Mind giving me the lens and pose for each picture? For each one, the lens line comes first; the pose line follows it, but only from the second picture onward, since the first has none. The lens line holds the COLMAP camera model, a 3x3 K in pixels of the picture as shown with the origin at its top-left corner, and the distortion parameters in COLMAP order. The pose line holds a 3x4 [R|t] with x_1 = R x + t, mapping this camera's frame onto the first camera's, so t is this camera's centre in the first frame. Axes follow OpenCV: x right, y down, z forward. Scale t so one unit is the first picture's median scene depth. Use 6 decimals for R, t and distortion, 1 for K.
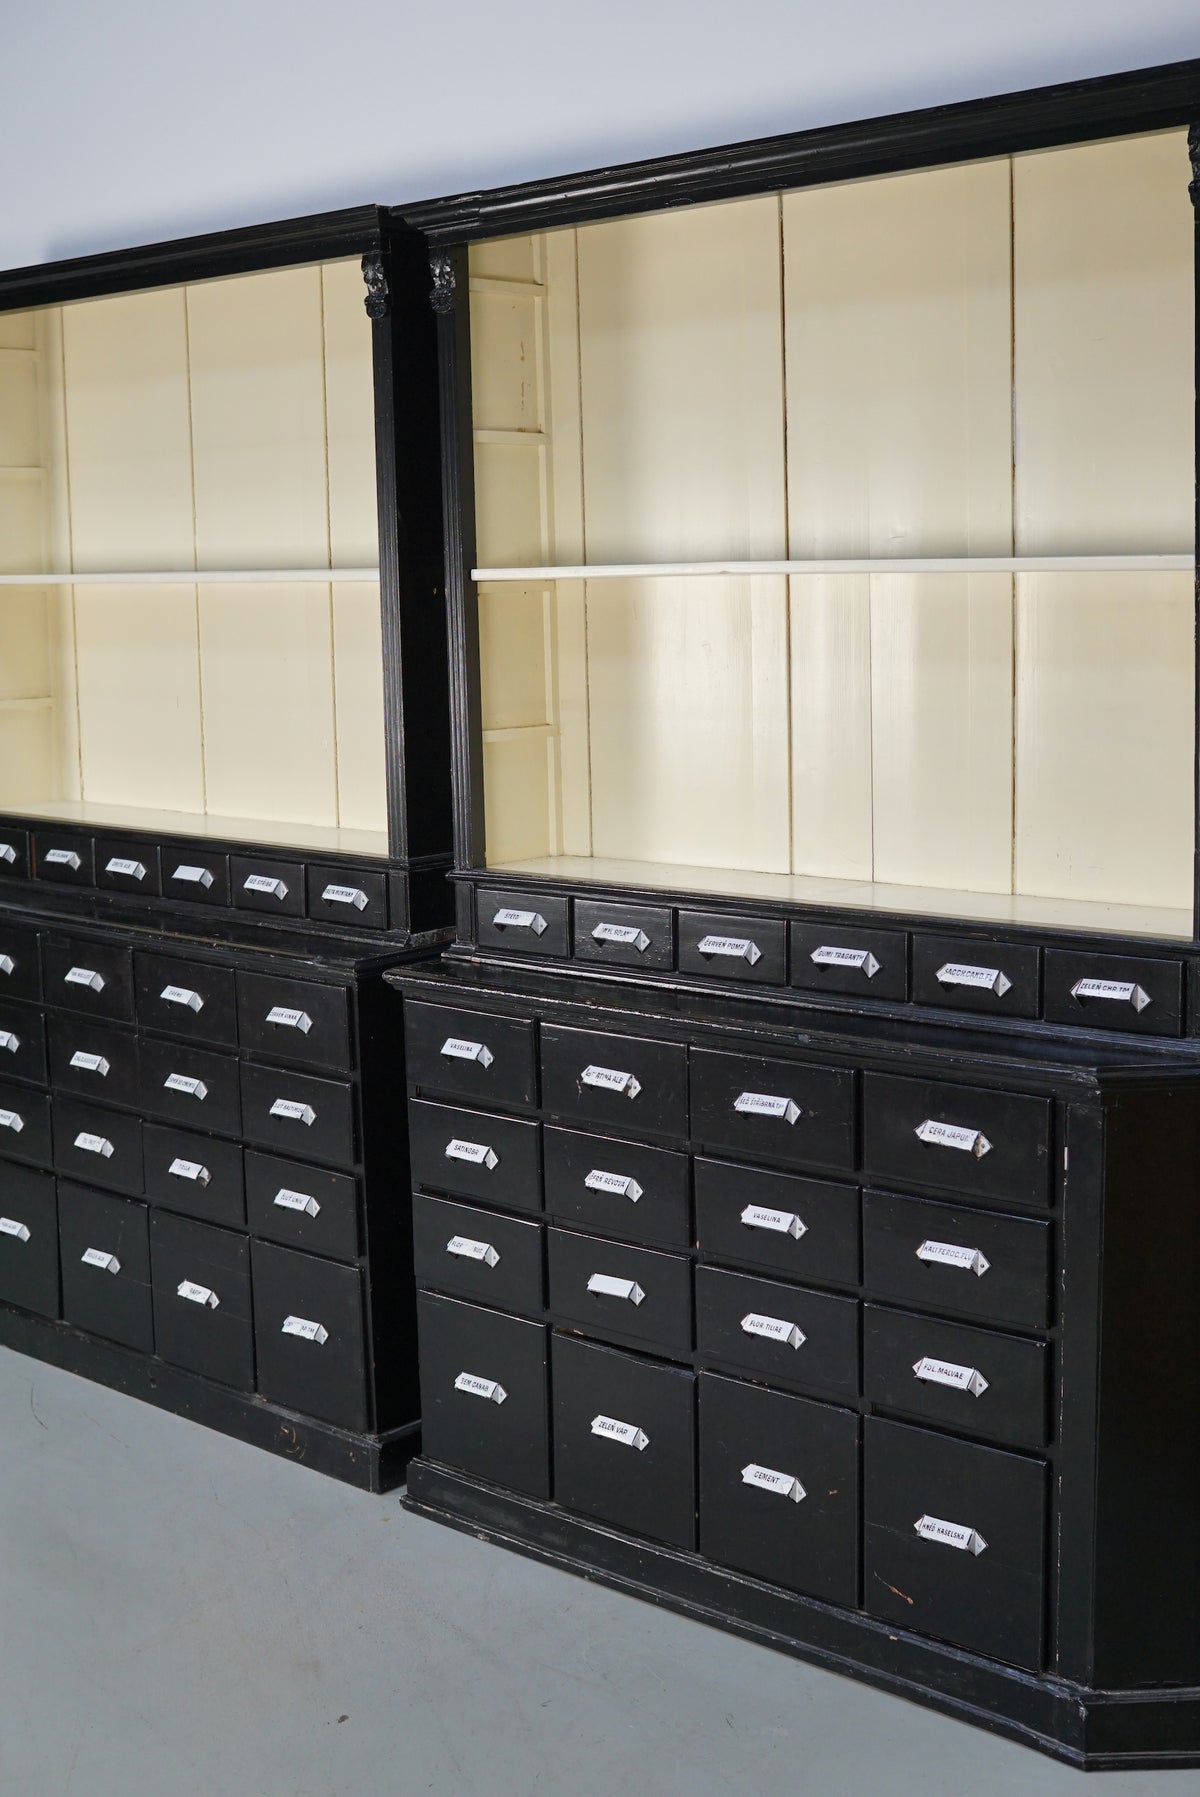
lens RADIAL K [[2320.4, 0, 600.0], [0, 2320.4, 898.5], [0, 0, 1]] dist [-0.150419, 0.326118]
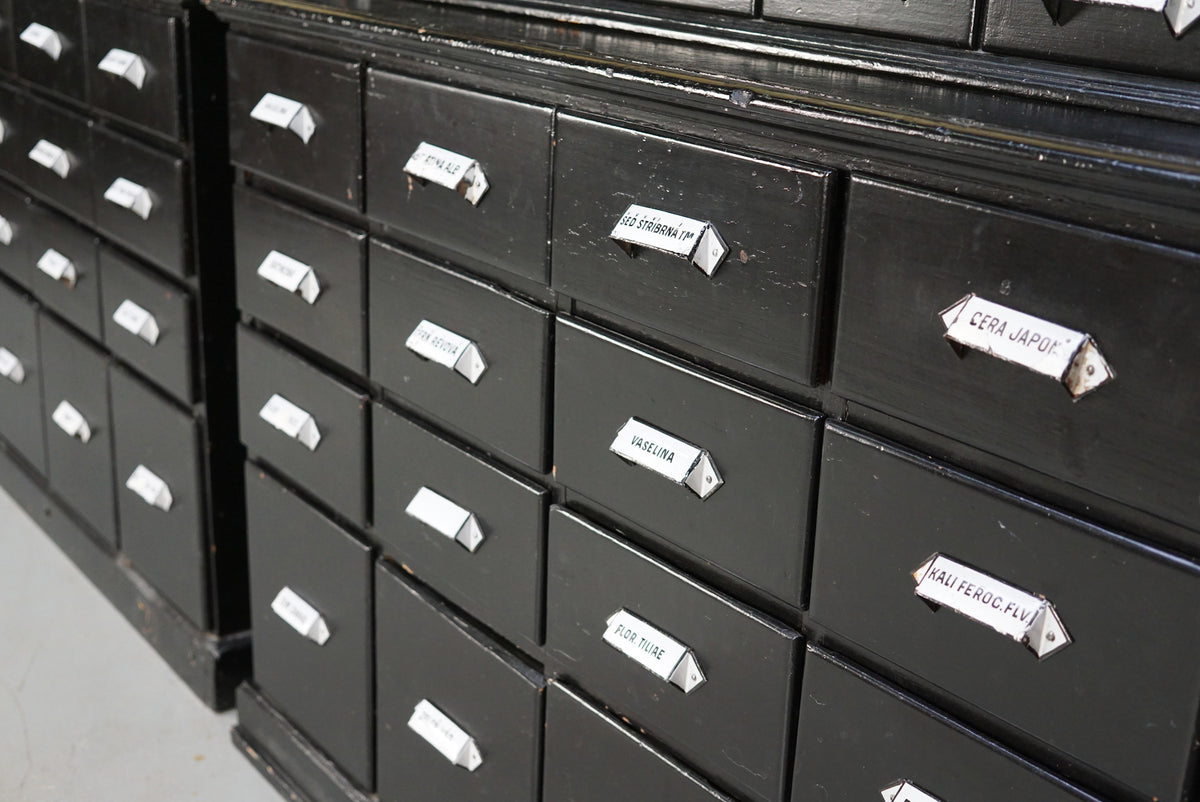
lens RADIAL K [[1549.5, 0, 607.1], [0, 1549.5, 408.7], [0, 0, 1]] dist [-0.150419, 0.326118]
pose [[0.983518, 0.113119, -0.141053, 0.103928], [-0.084790, 0.977575, 0.192766, 0.058895], [0.159695, -0.177629, 0.971054, 0.620861]]
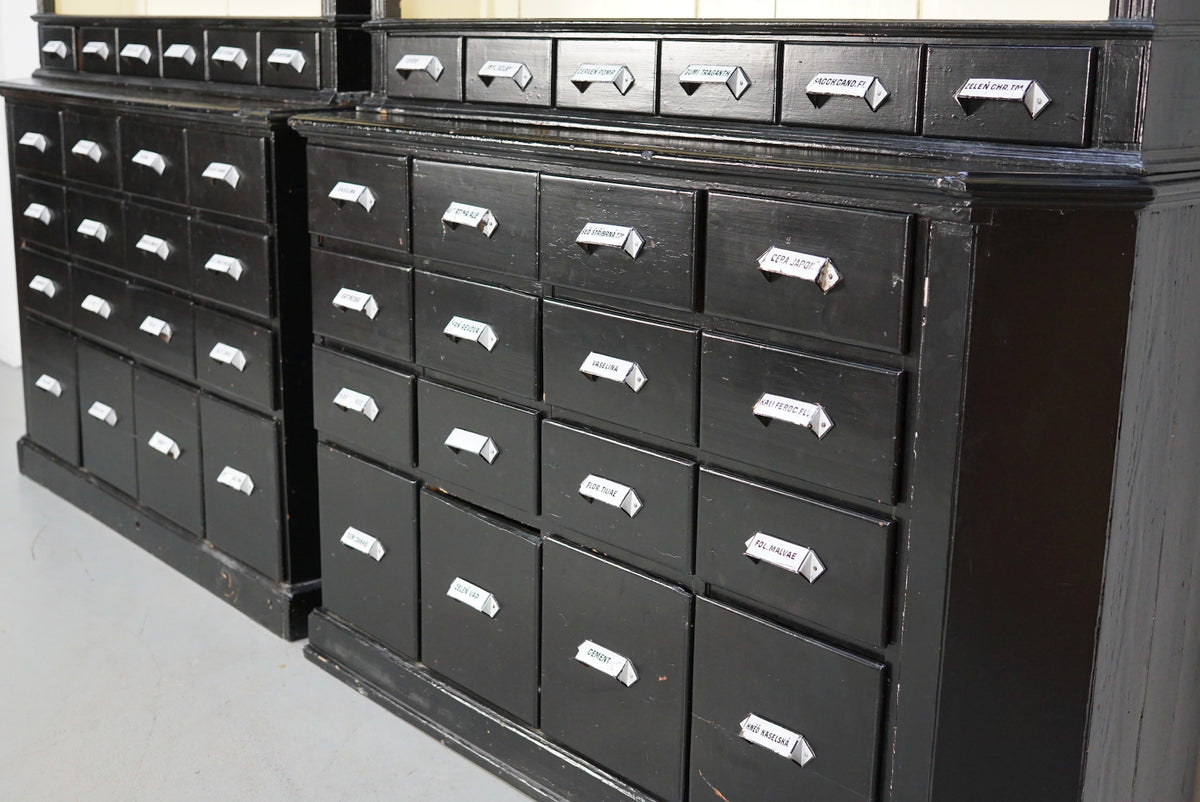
lens RADIAL K [[1549.5, 0, 607.1], [0, 1549.5, 408.7], [0, 0, 1]] dist [-0.150419, 0.326118]
pose [[0.991818, 0.063995, -0.110465, 0.131165], [-0.053290, 0.993830, 0.097273, 0.090984], [0.116009, -0.090590, 0.989108, 0.388455]]
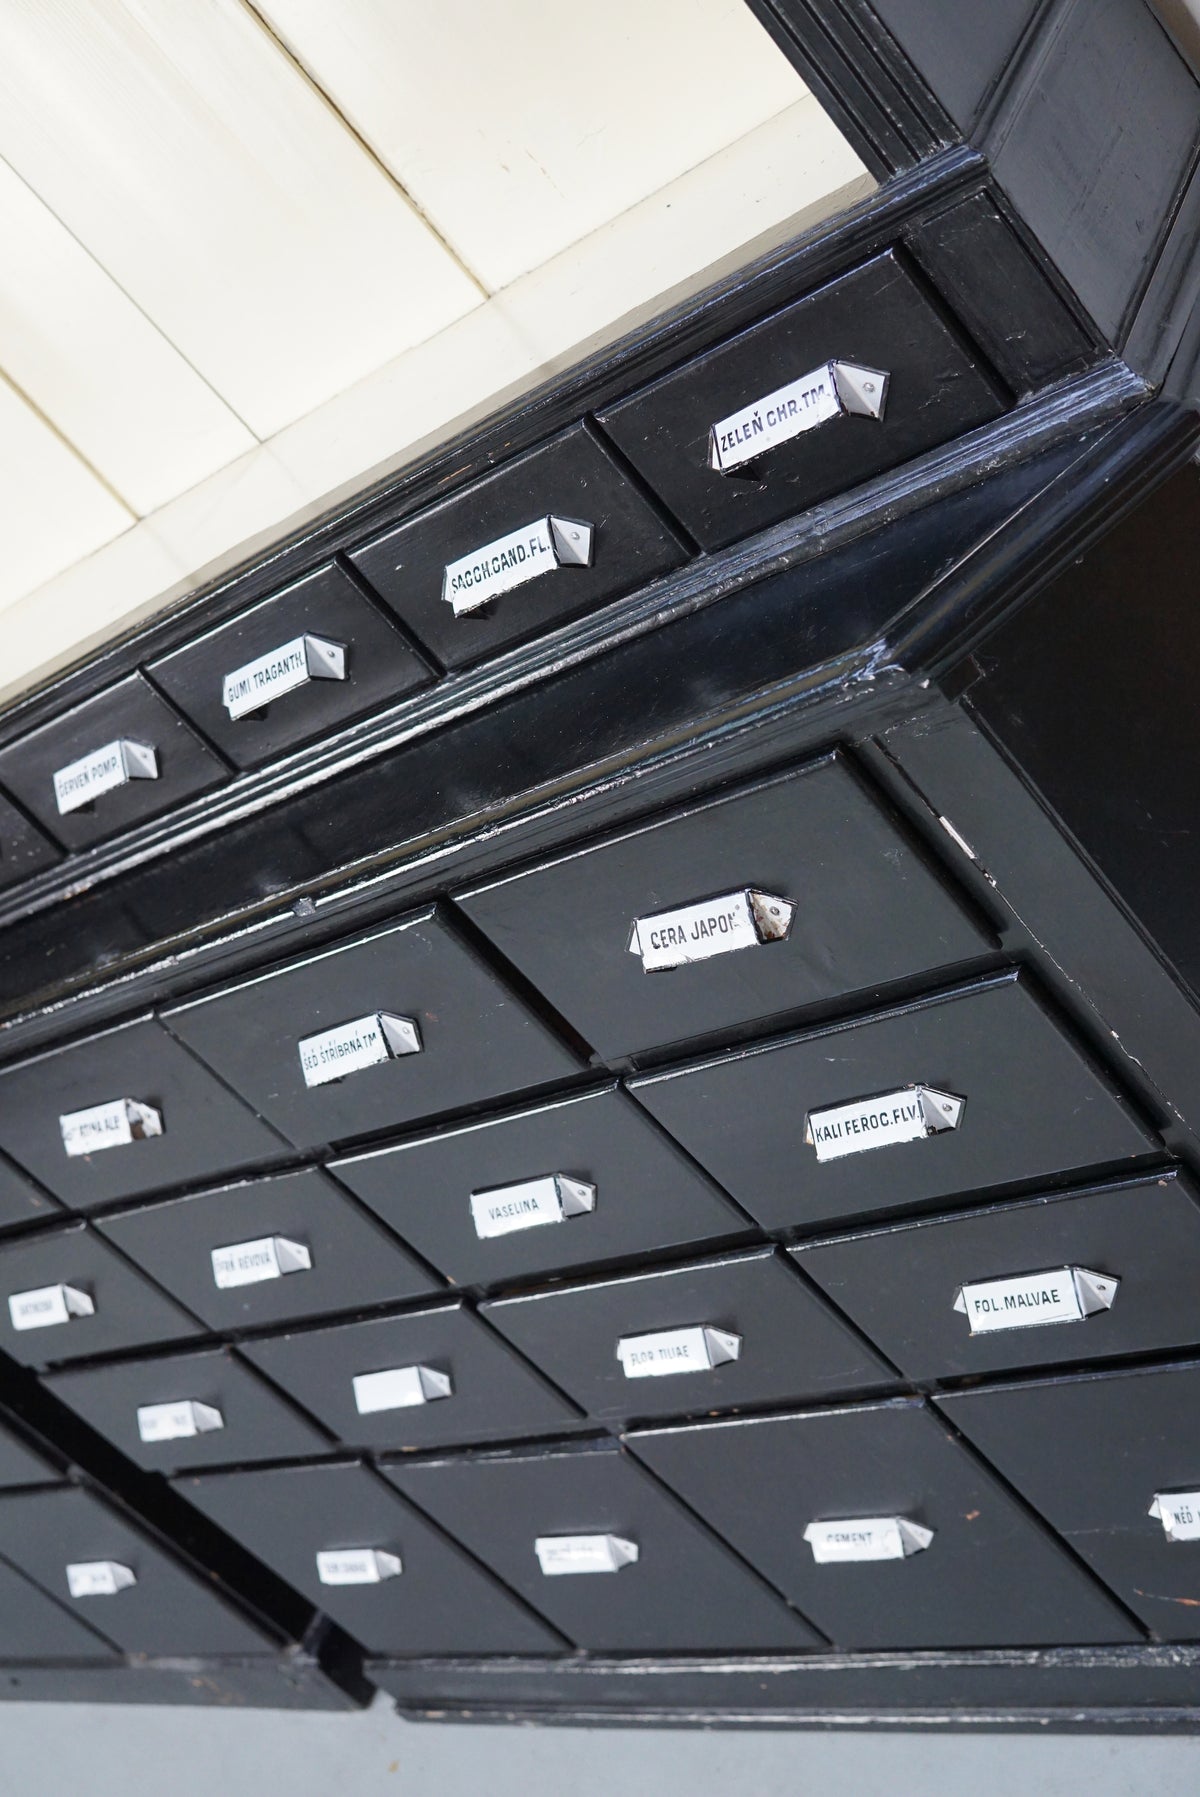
lens RADIAL K [[2320.4, 0, 600.0], [0, 2320.4, 898.5], [0, 0, 1]] dist [-0.150419, 0.326118]
pose [[0.771686, -0.630850, -0.080803, 0.153489], [0.627556, 0.734628, 0.257867, -0.016664], [-0.103316, -0.249701, 0.962796, 0.530395]]
